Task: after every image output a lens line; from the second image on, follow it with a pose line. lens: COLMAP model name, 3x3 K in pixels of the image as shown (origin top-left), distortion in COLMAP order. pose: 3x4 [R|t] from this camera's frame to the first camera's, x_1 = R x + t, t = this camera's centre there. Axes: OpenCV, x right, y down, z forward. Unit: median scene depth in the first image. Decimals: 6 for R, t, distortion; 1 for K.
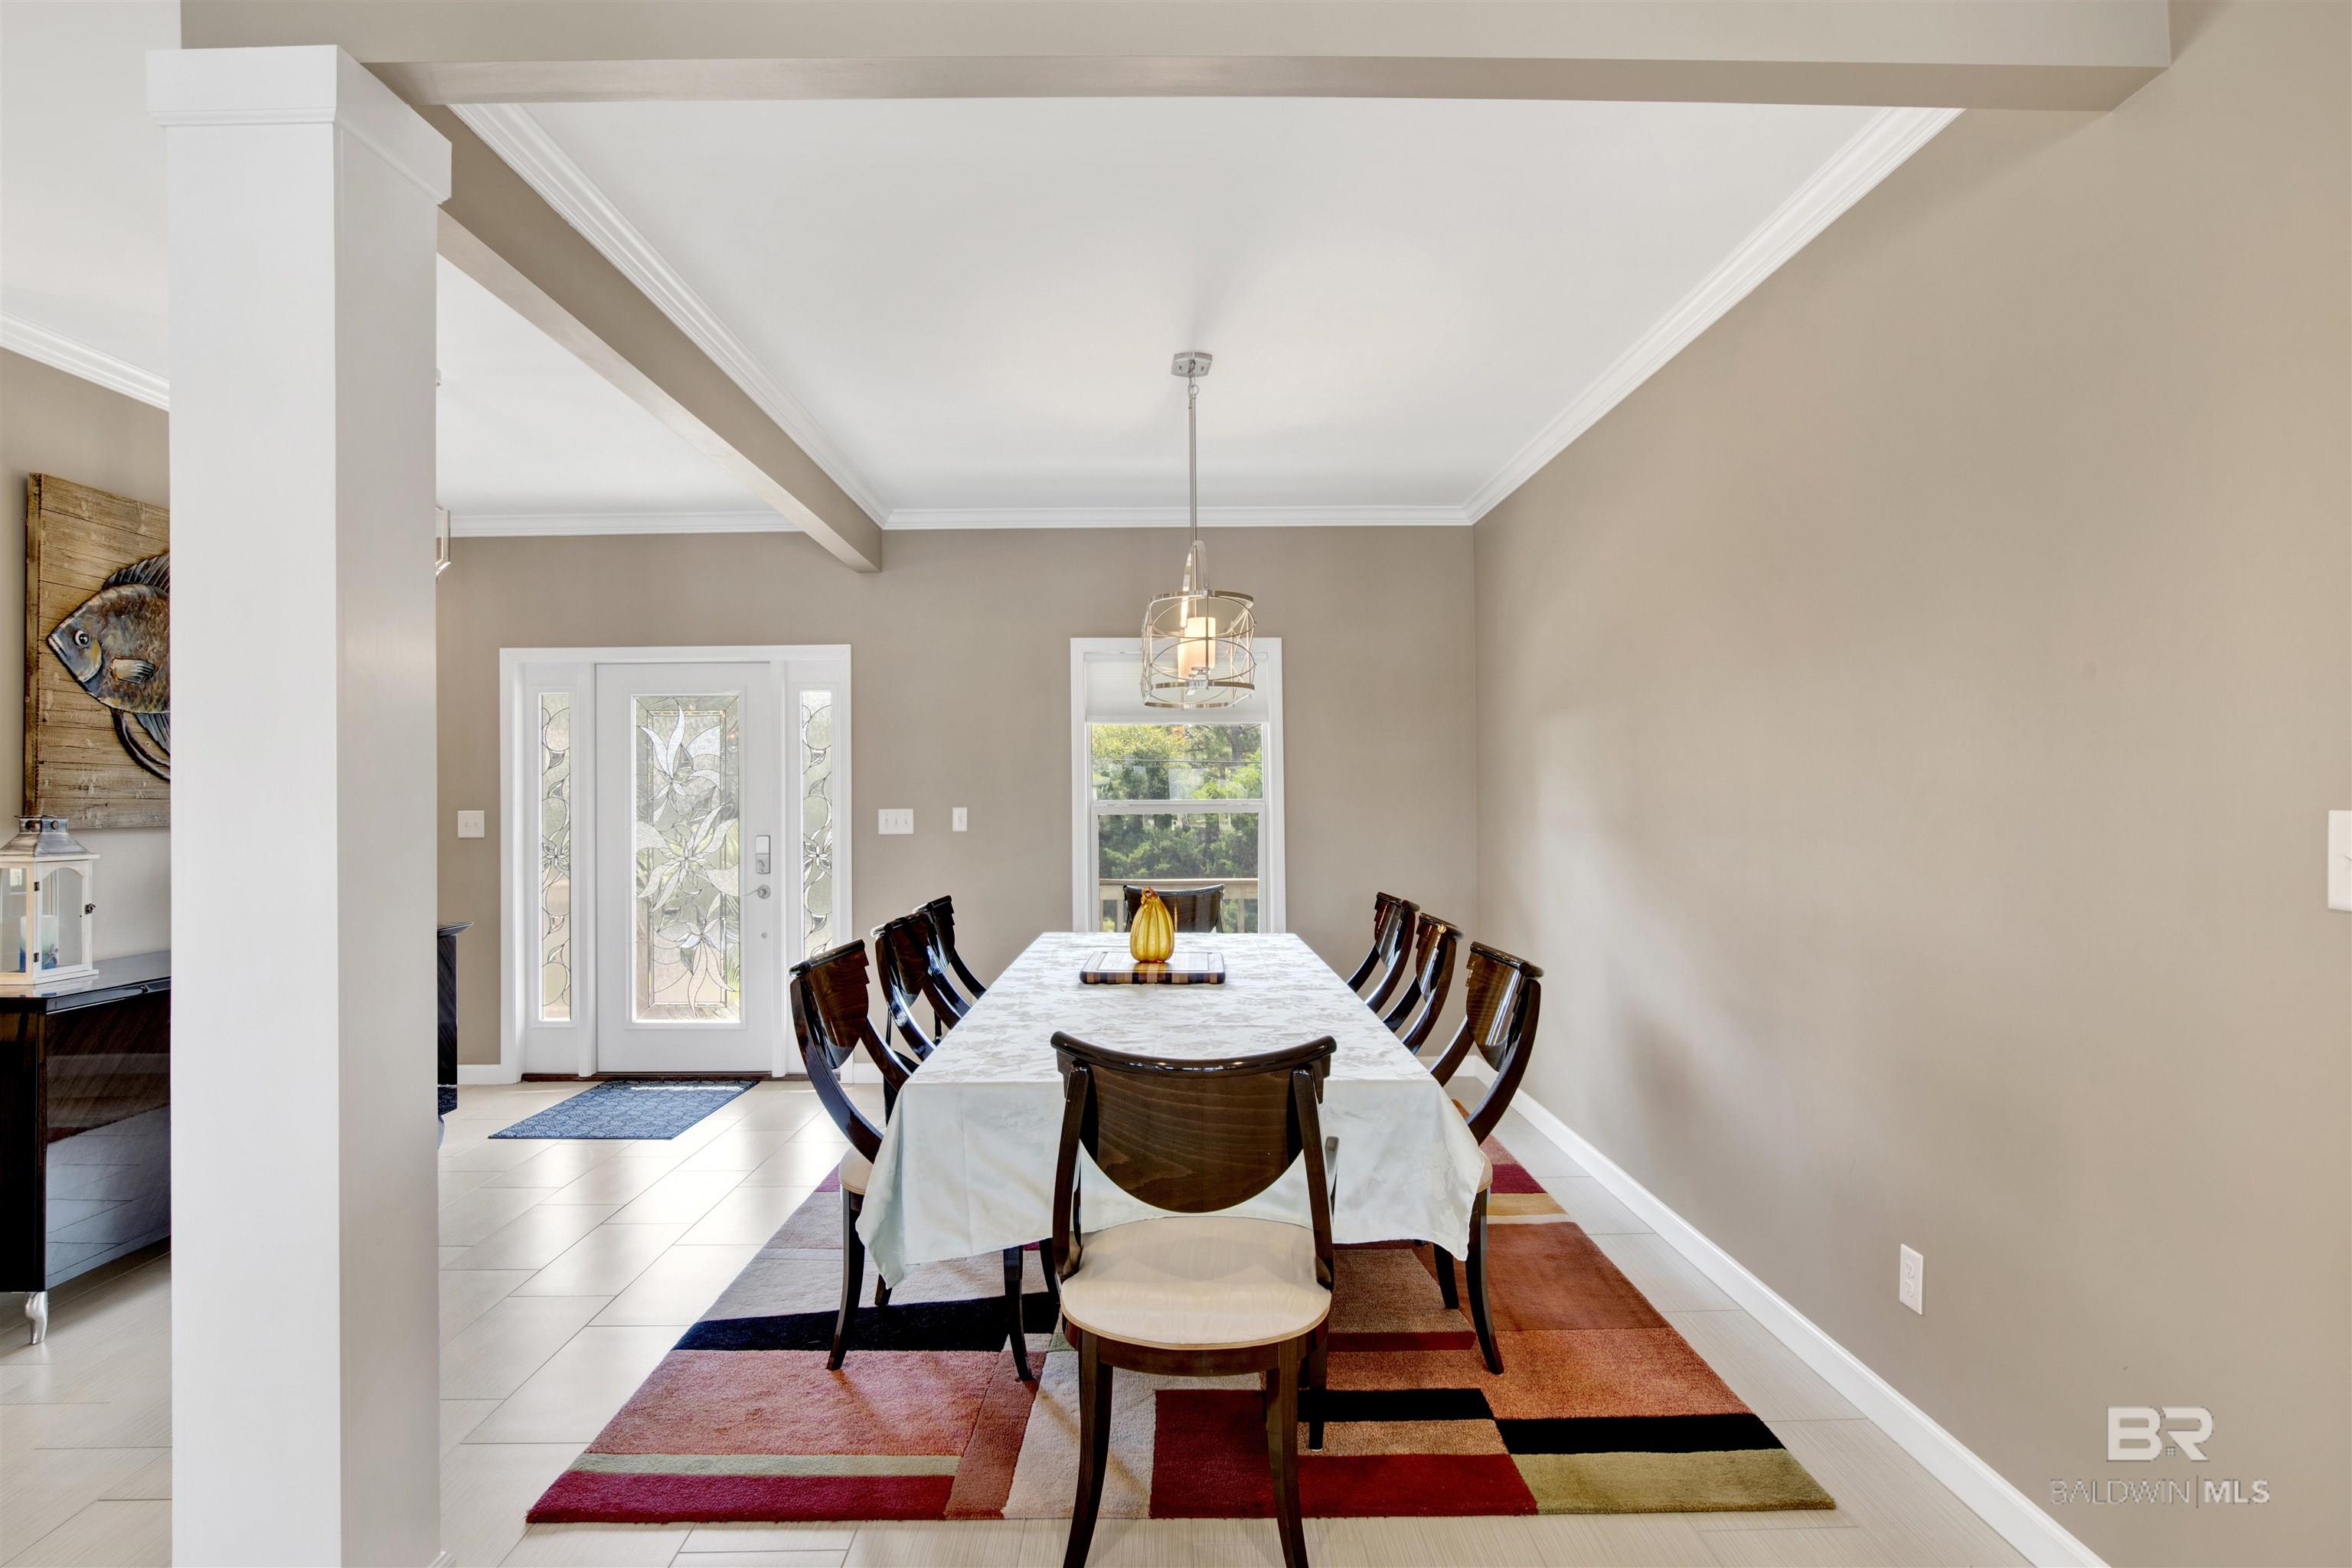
lens RADIAL K [[1303.6, 0, 1212.5], [0, 1303.6, 787.4], [0, 0, 1]] dist [-0.071046, 0.027714]
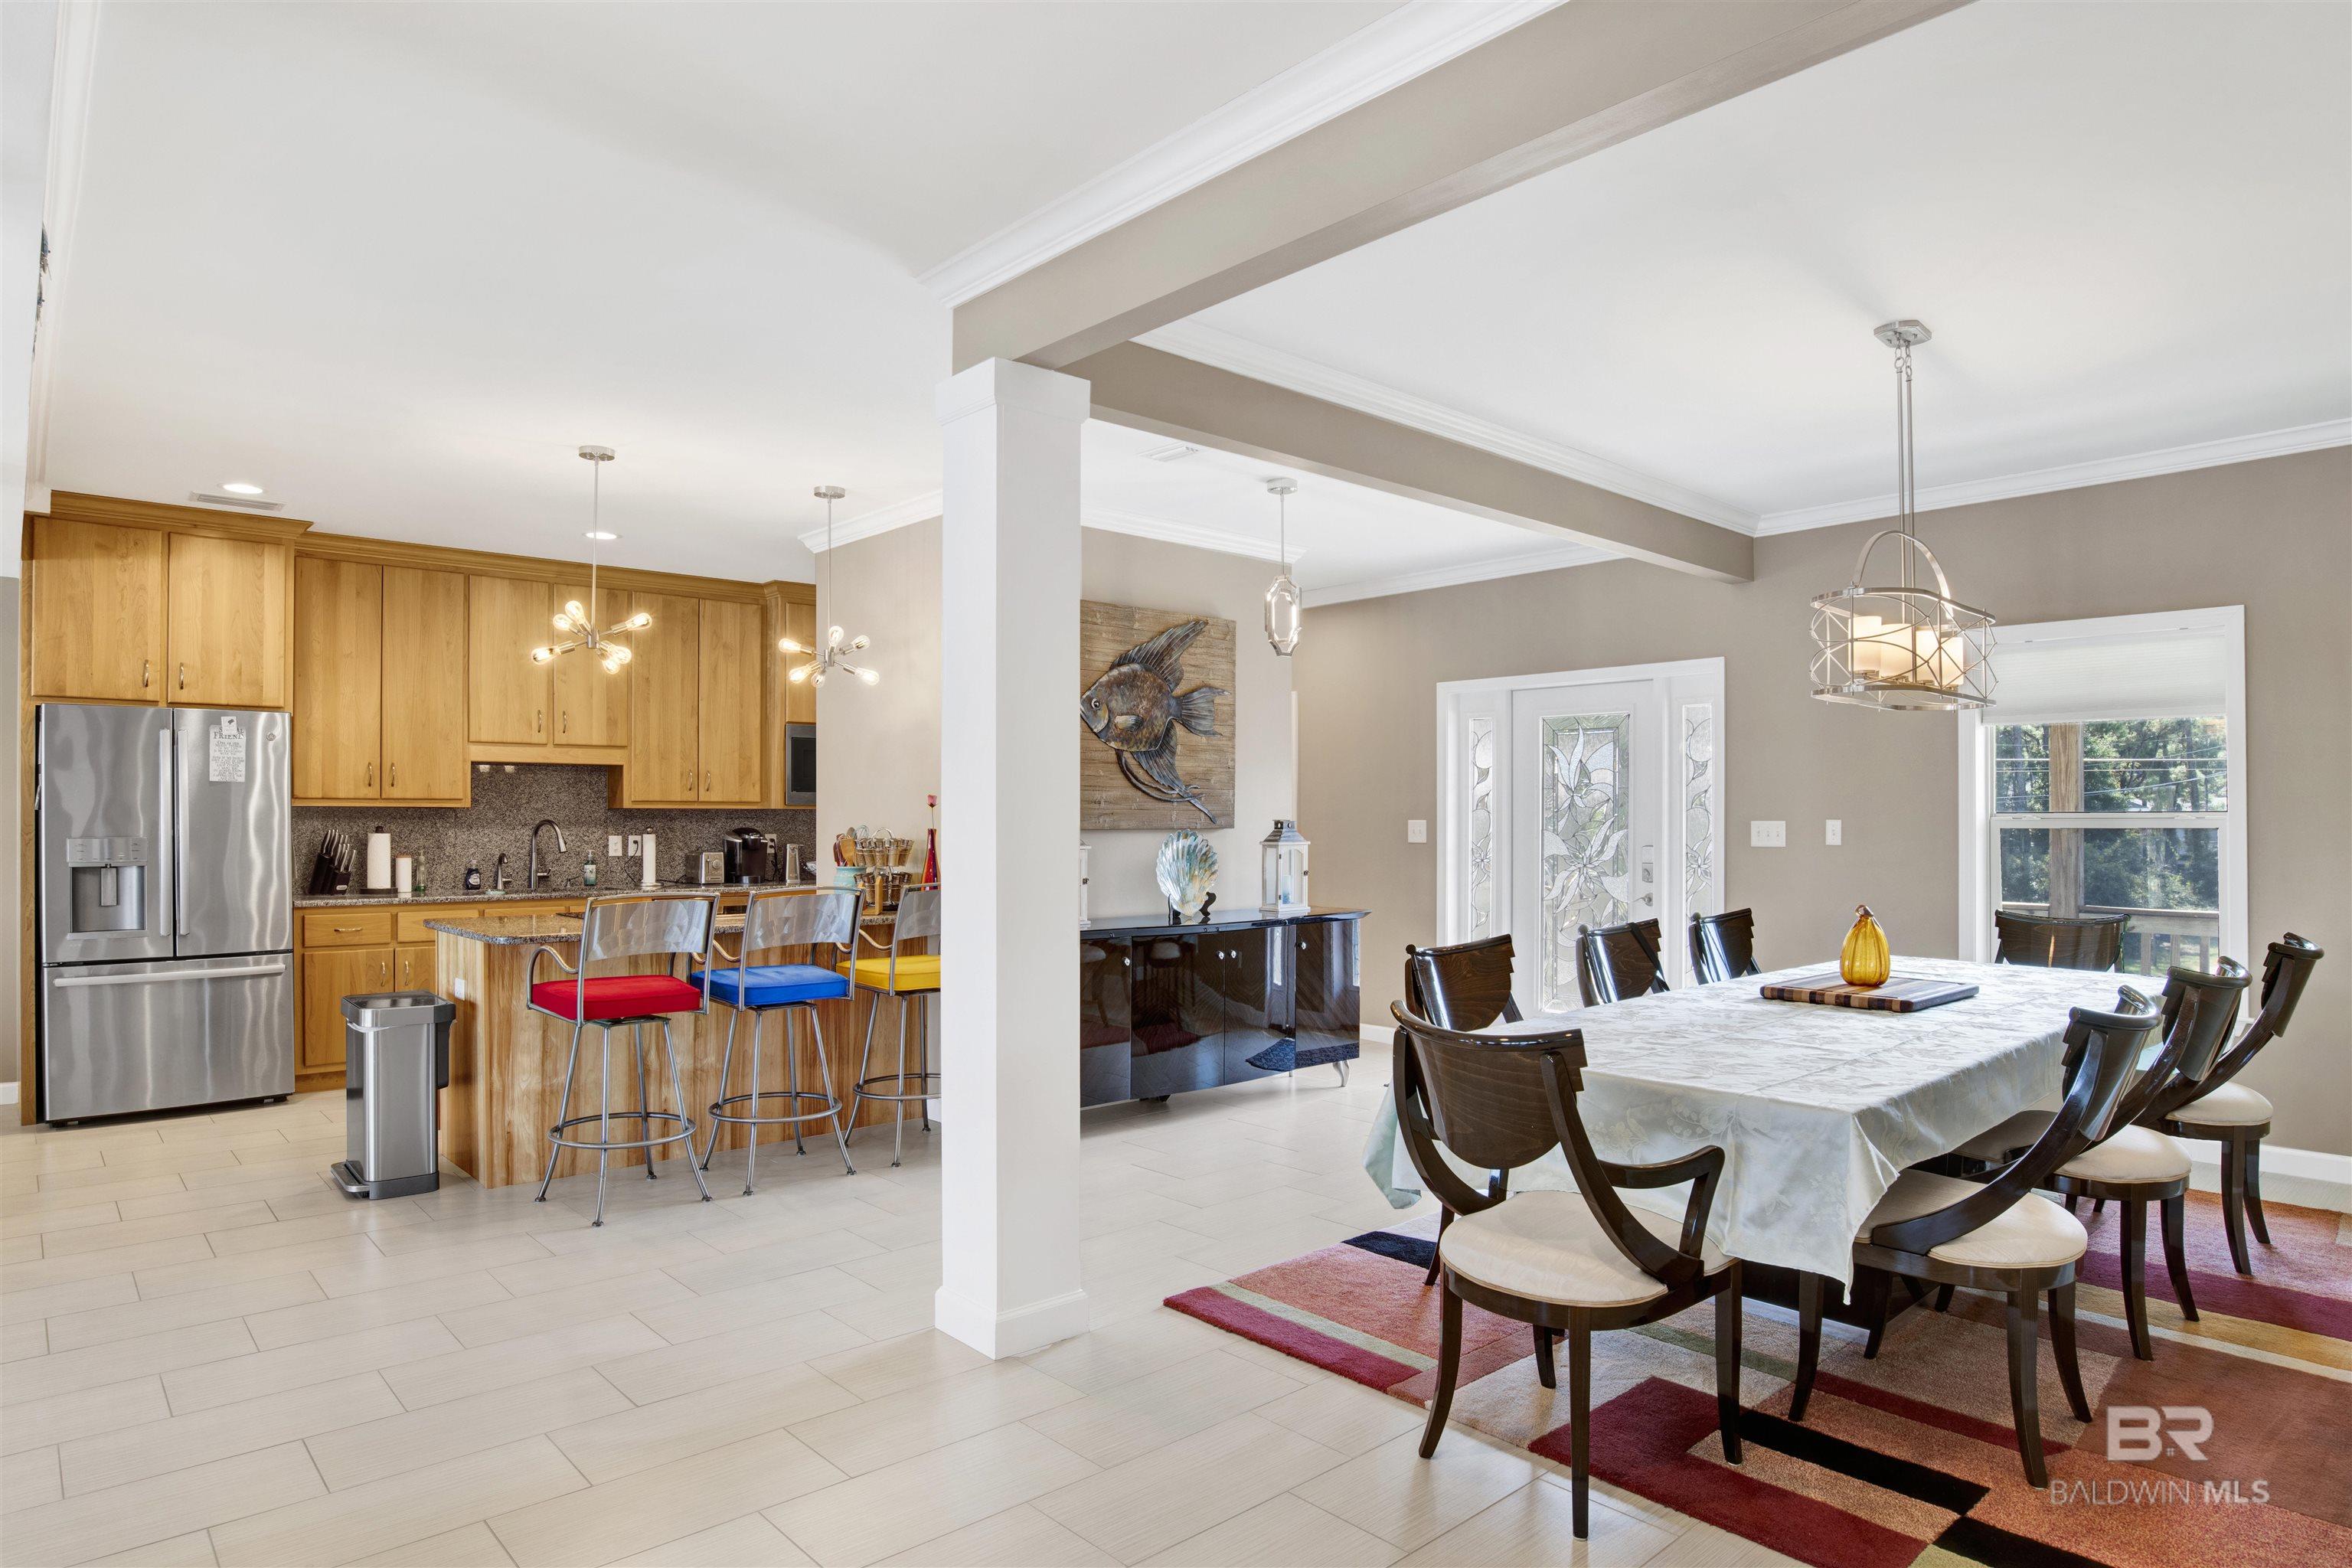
lens RADIAL K [[1350.0, 0, 1180.0], [0, 1350.0, 821.6], [0, 0, 1]] dist [-0.063359, 0.025438]
pose [[0.654543, 0.008584, -0.755976, 0.384361], [0.004712, 0.999870, 0.015433, -0.000844], [0.756010, -0.013664, 0.654417, 0.004942]]
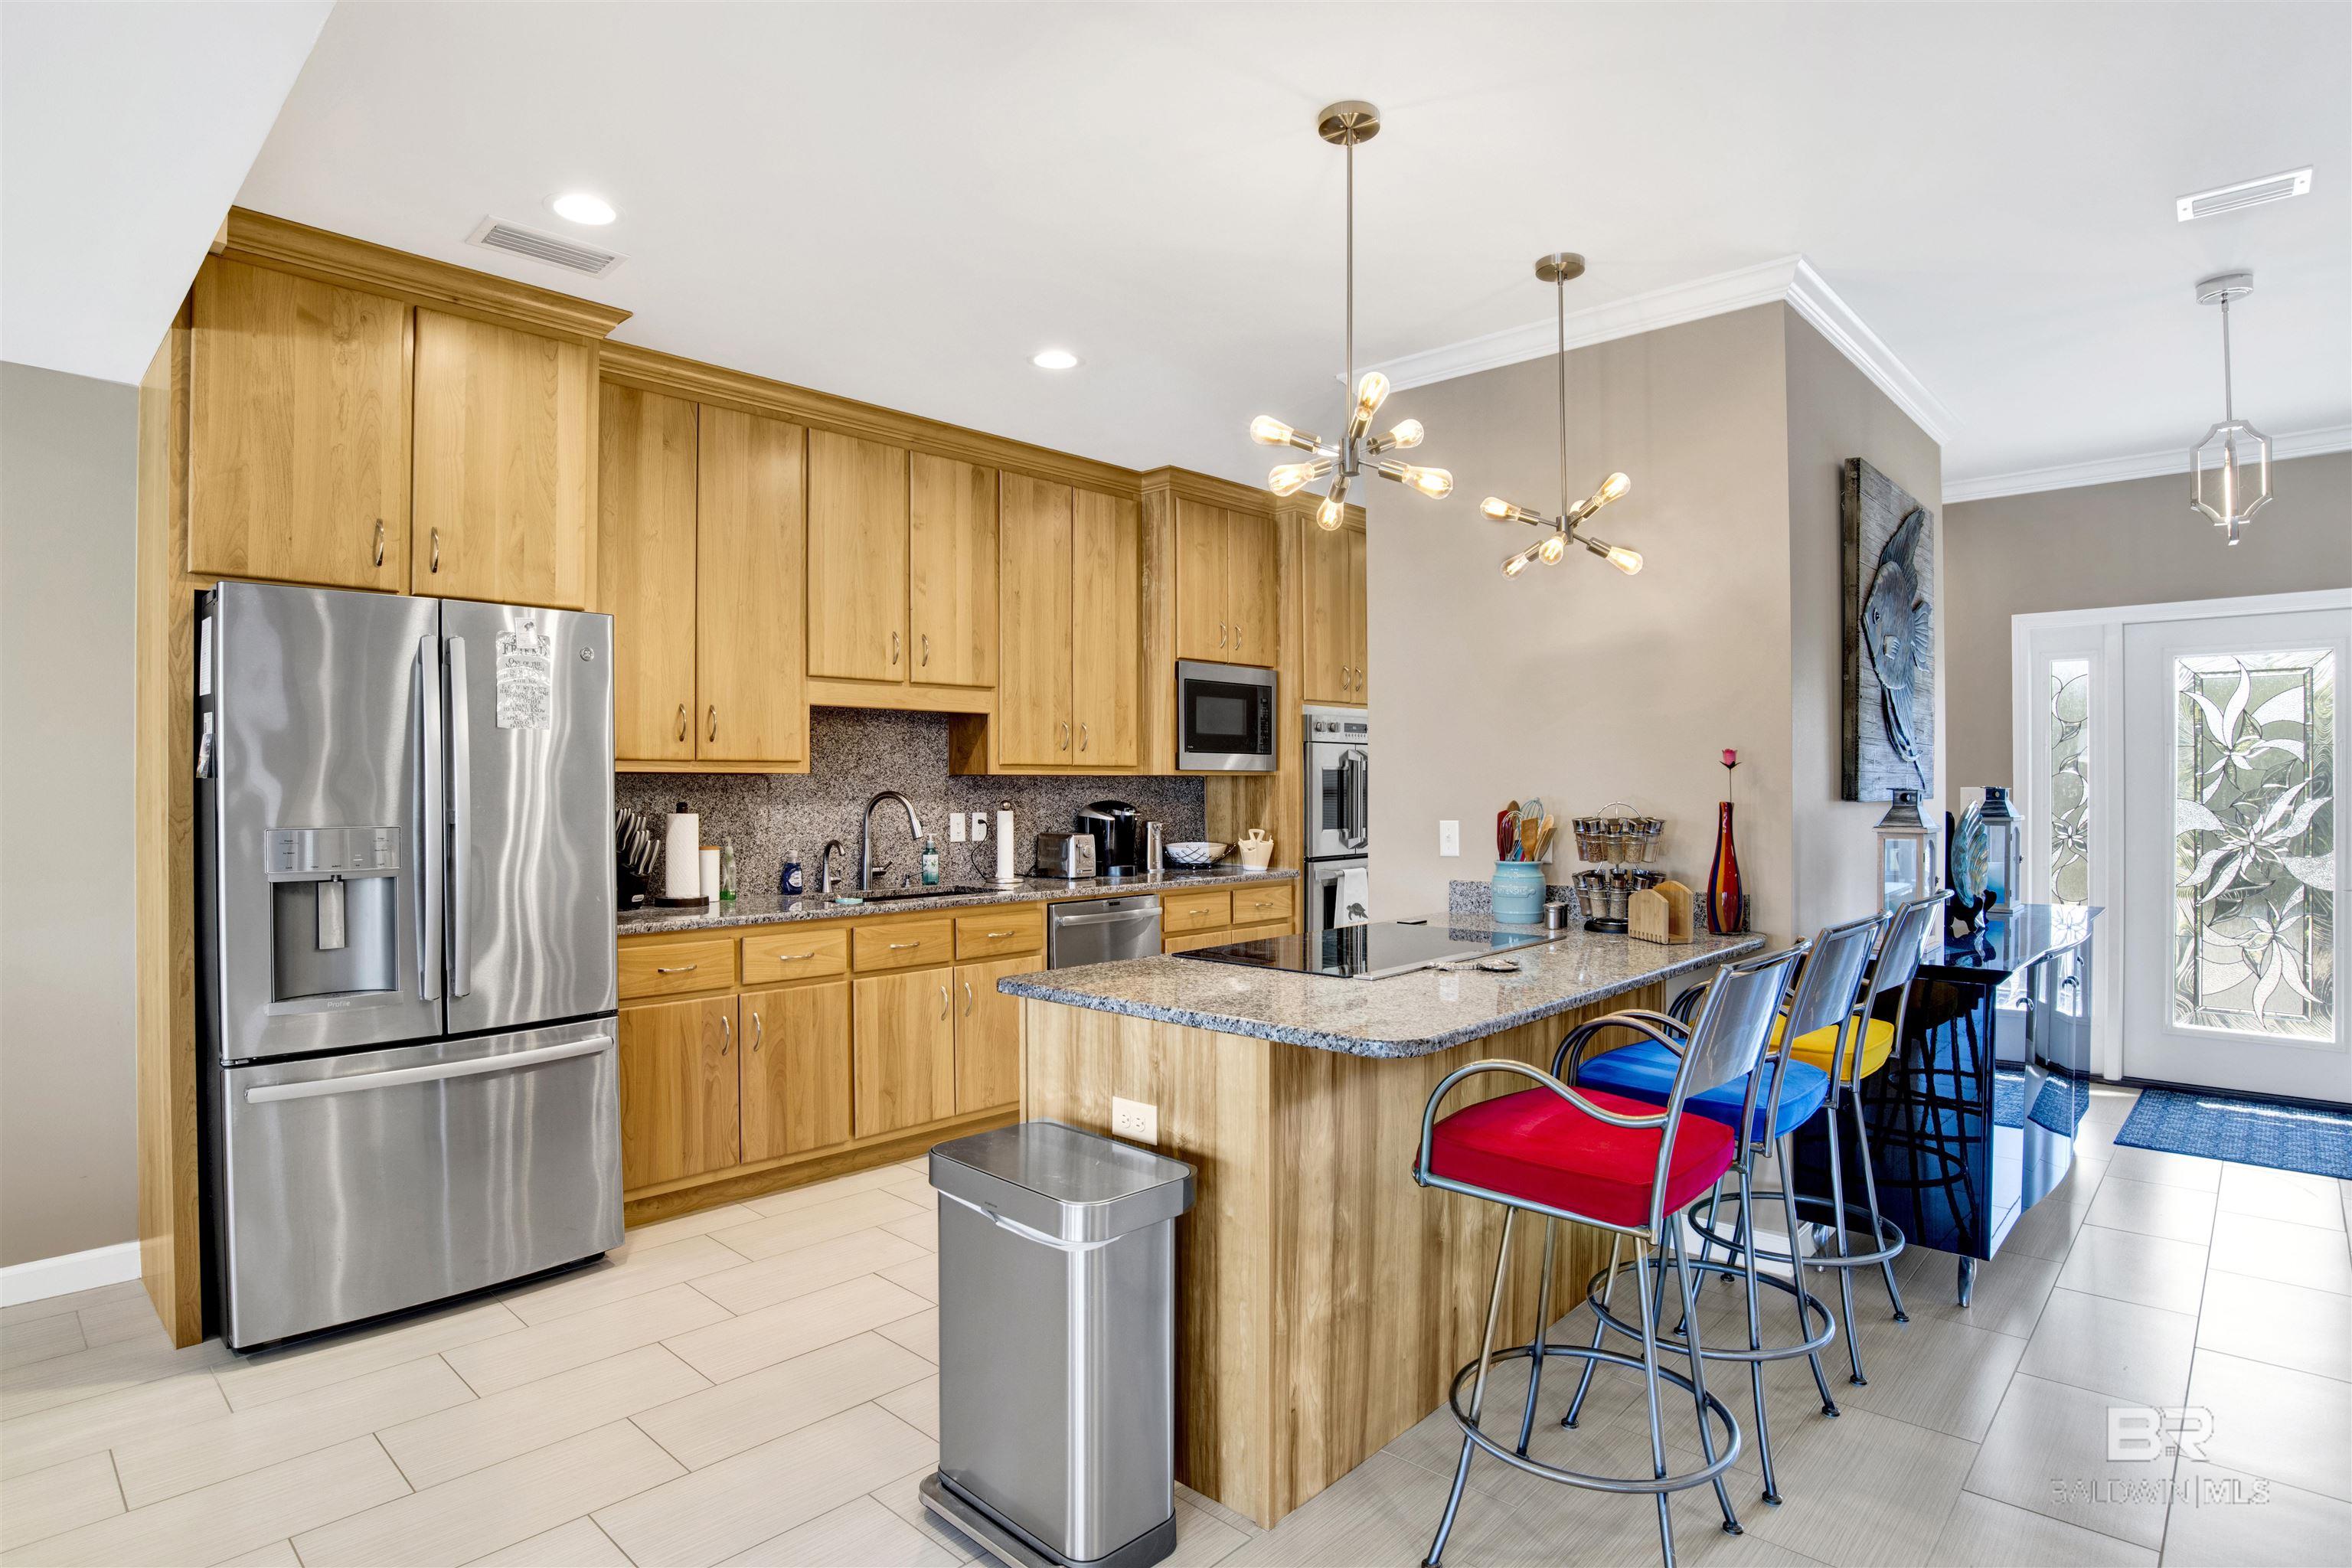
lens RADIAL K [[1232.5, 0, 1176.0], [0, 1232.5, 784.0], [0, 0, 1]] dist [-0.075939, 0.033805]
pose [[0.712738, 0.002454, -0.701426, -0.631647], [0.007852, 0.999903, 0.011477, 0.002614], [0.701387, -0.013688, 0.712650, -0.108236]]
